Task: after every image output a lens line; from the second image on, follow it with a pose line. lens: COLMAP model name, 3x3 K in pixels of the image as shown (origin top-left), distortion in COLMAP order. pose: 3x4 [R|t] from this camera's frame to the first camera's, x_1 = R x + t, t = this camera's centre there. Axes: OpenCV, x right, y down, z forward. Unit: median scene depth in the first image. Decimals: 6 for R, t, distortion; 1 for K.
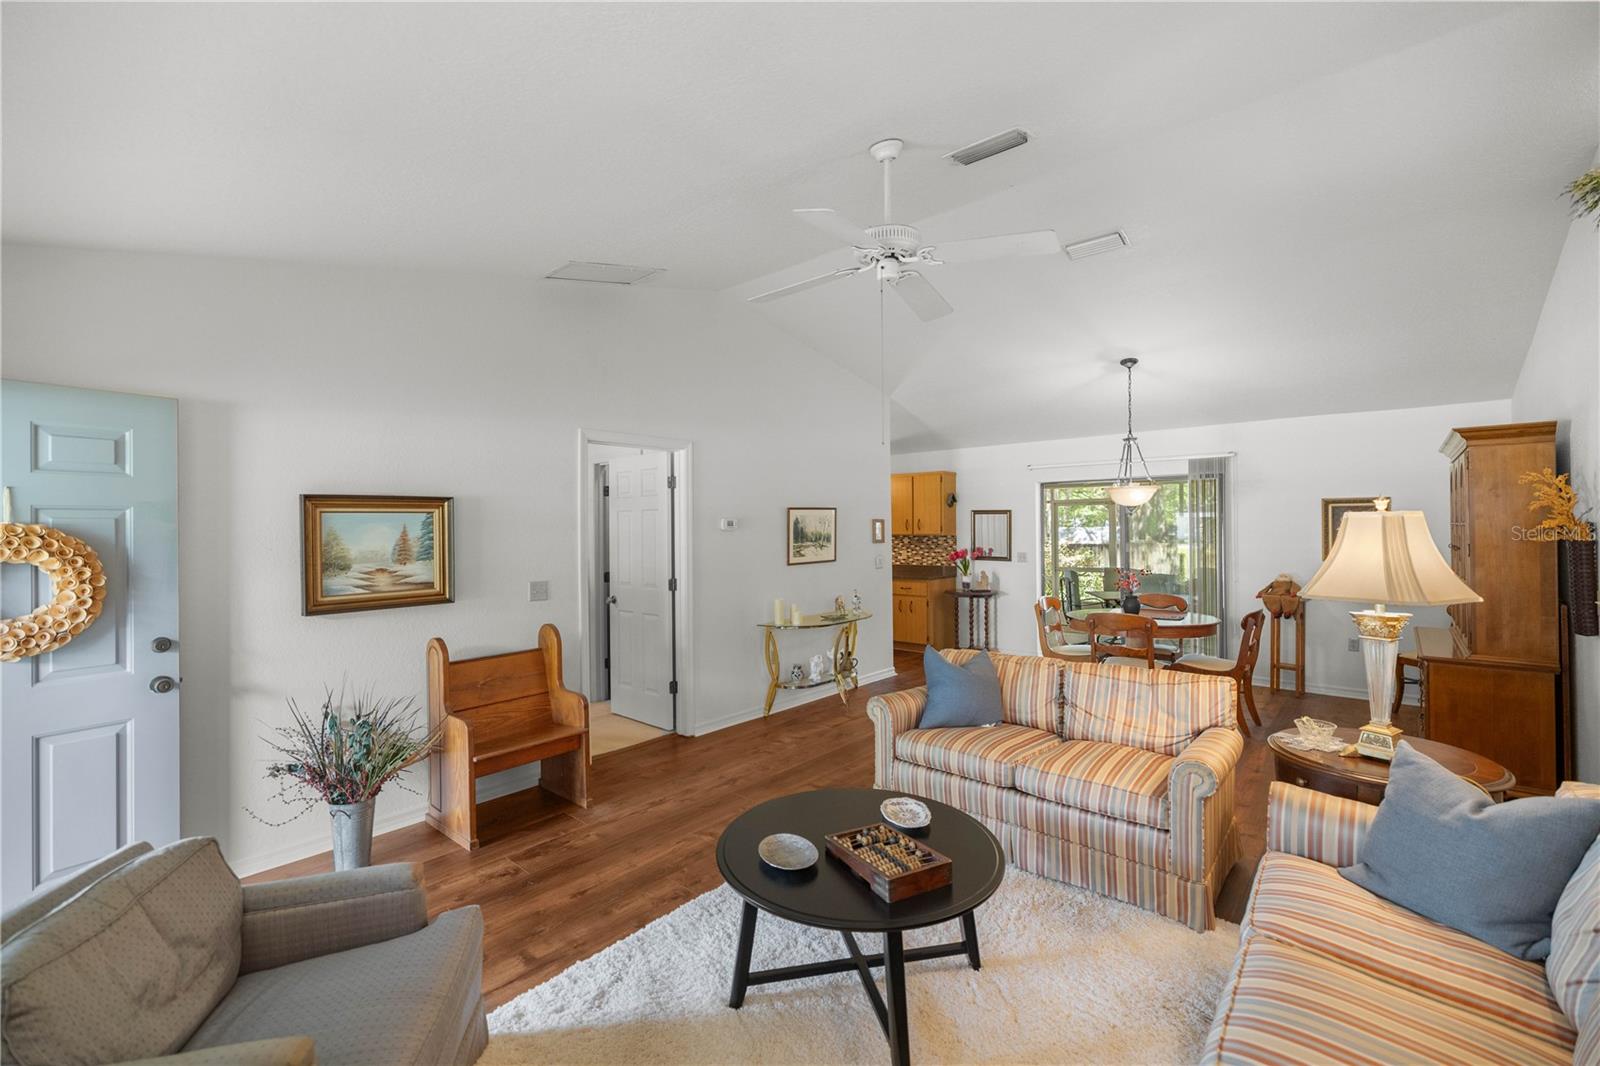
lens RADIAL K [[674.2, 0, 791.8], [0, 674.2, 529.6], [0, 0, 1]] dist [0.004021, -0.000399]
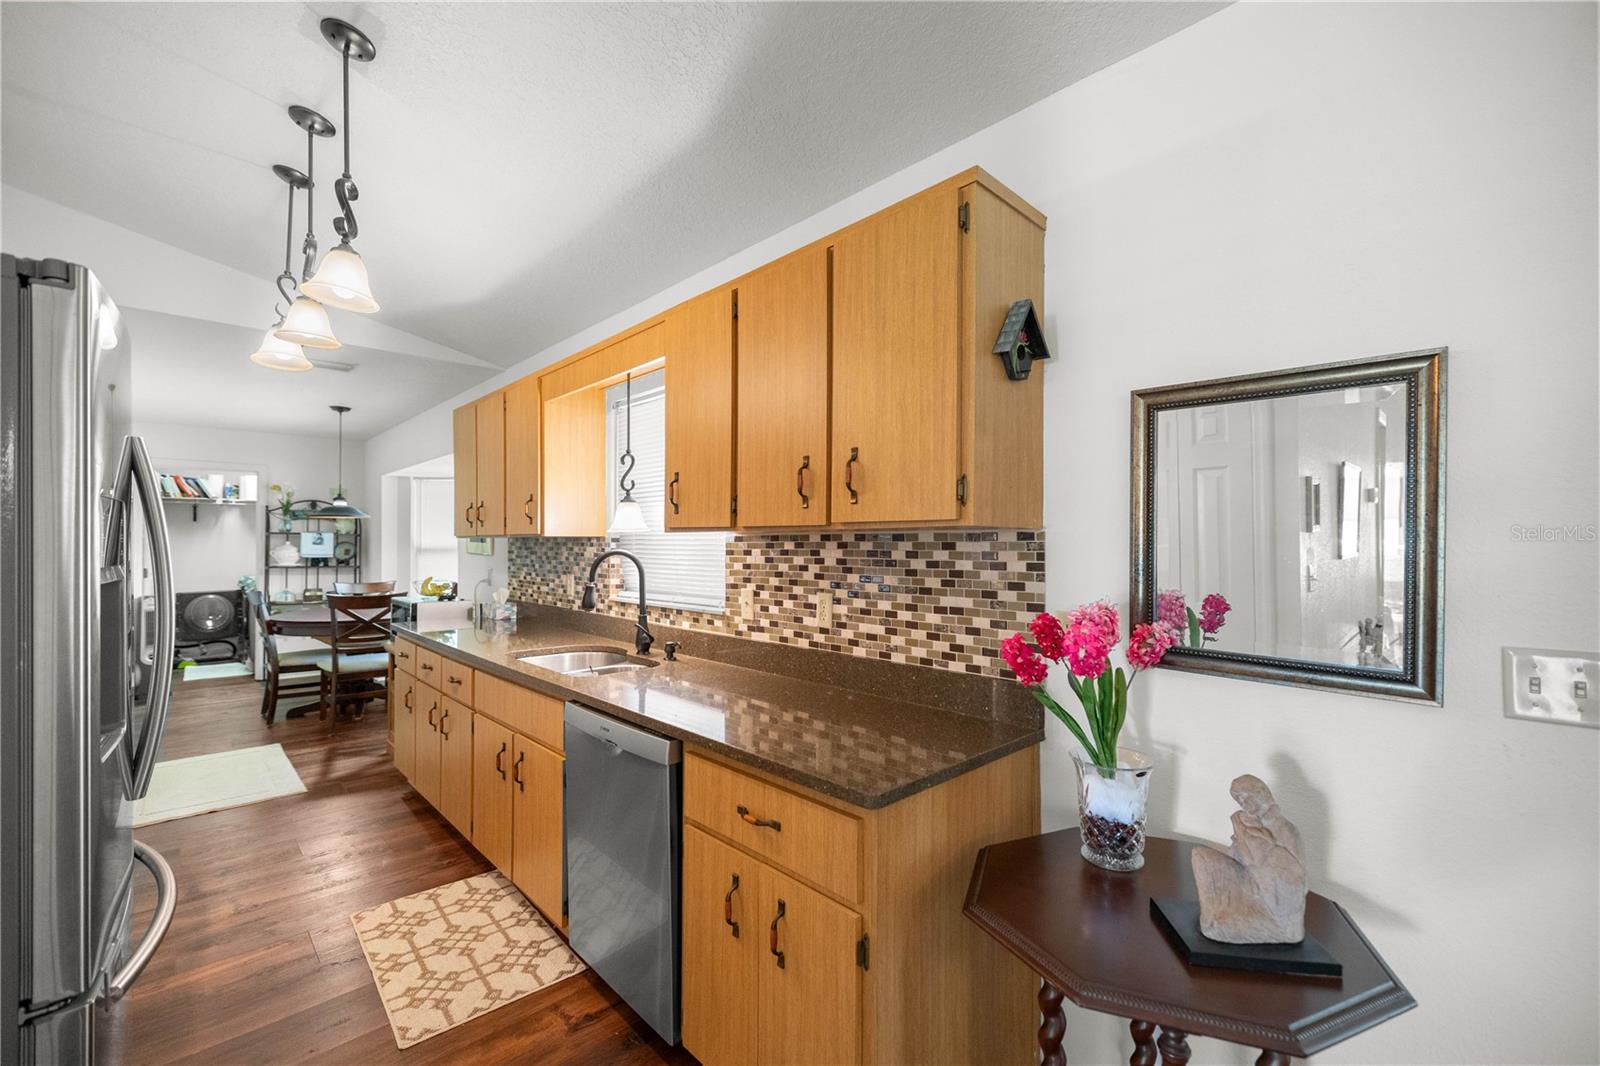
lens RADIAL K [[674.2, 0, 798.4], [0, 674.2, 536.5], [0, 0, 1]] dist [0.004021, -0.000399]
pose [[0.996671, 0.009231, -0.081002, 0.198873], [-0.009935, 0.999916, -0.008289, 0.013270], [0.080918, 0.009066, 0.996679, 0.841974]]
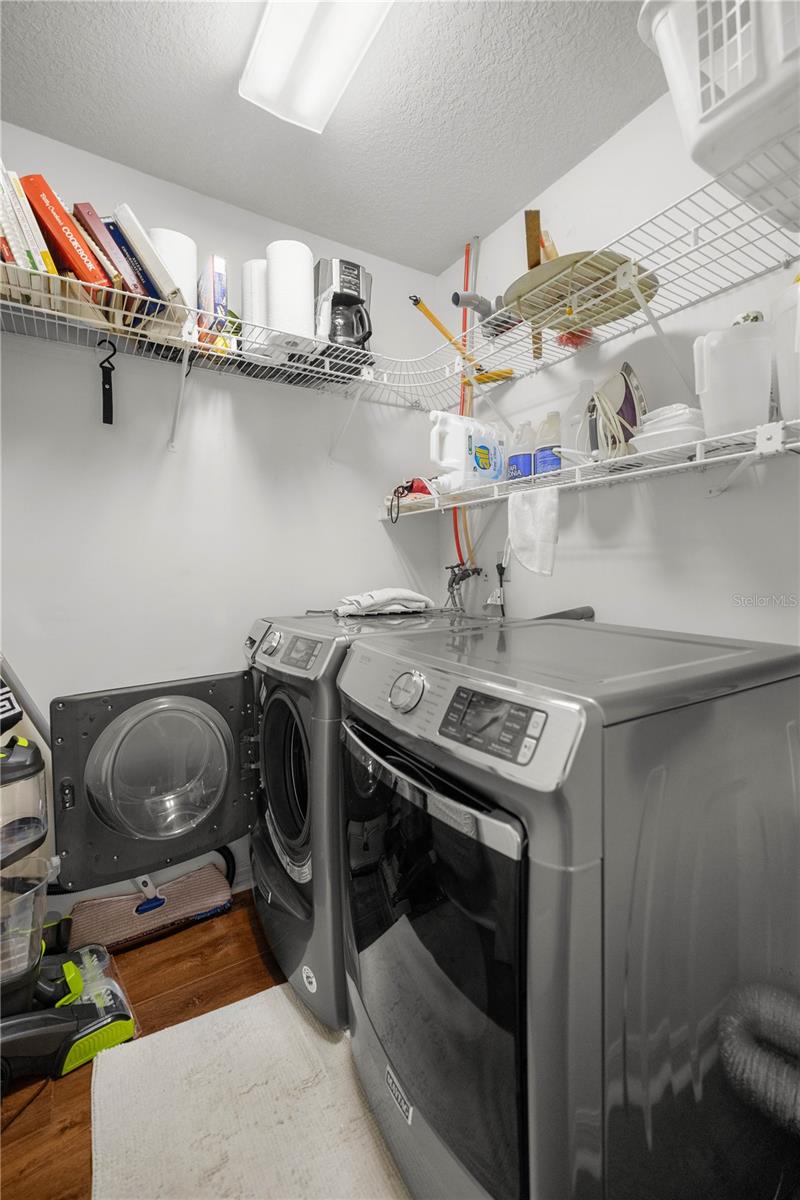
lens RADIAL K [[505.7, 0, 392.5], [0, 505.7, 564.7], [0, 0, 1]] dist [0.004021, -0.000399]
pose [[0.962725, -0.004608, -0.270442, -0.593551], [0.005868, 0.999975, 0.003852, 0.047140], [0.270417, -0.005295, 0.962729, 1.587837]]
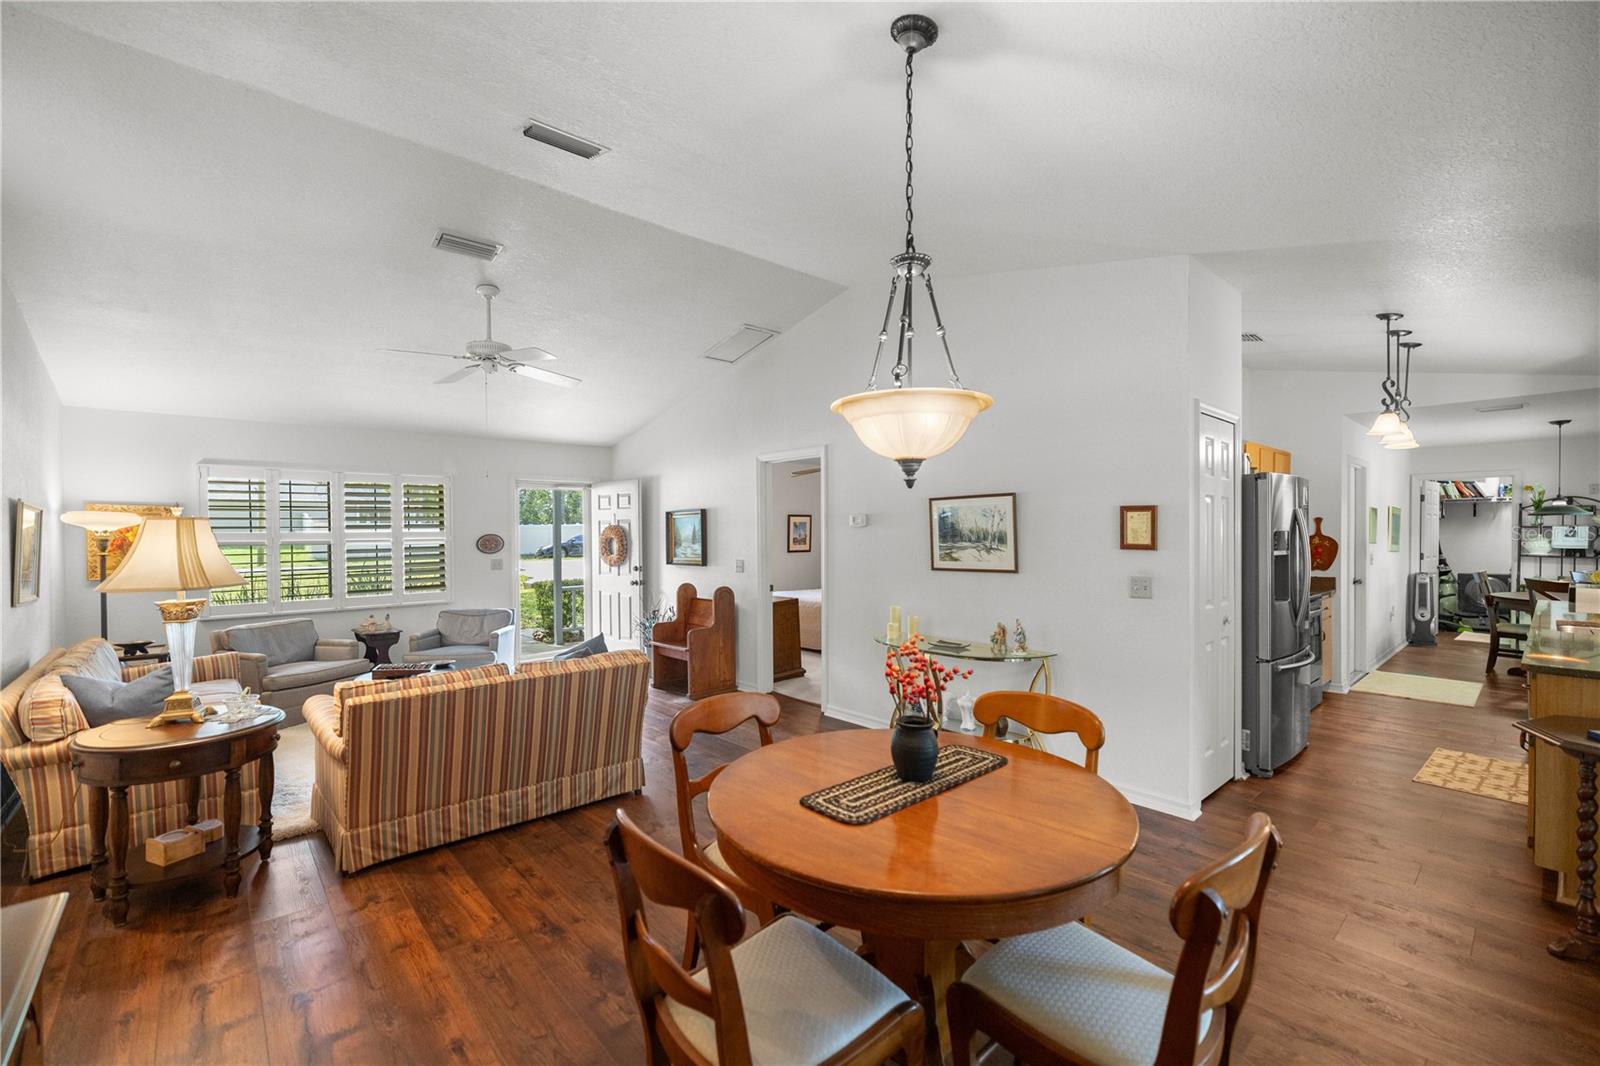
lens RADIAL K [[674.2, 0, 790.2], [0, 674.2, 538.8], [0, 0, 1]] dist [0.004021, -0.000399]
pose [[-0.111461, 0.022990, -0.993503, 0.590798], [0.005776, 0.999730, 0.022486, -0.002599], [0.993752, -0.003232, -0.111564, 0.663481]]
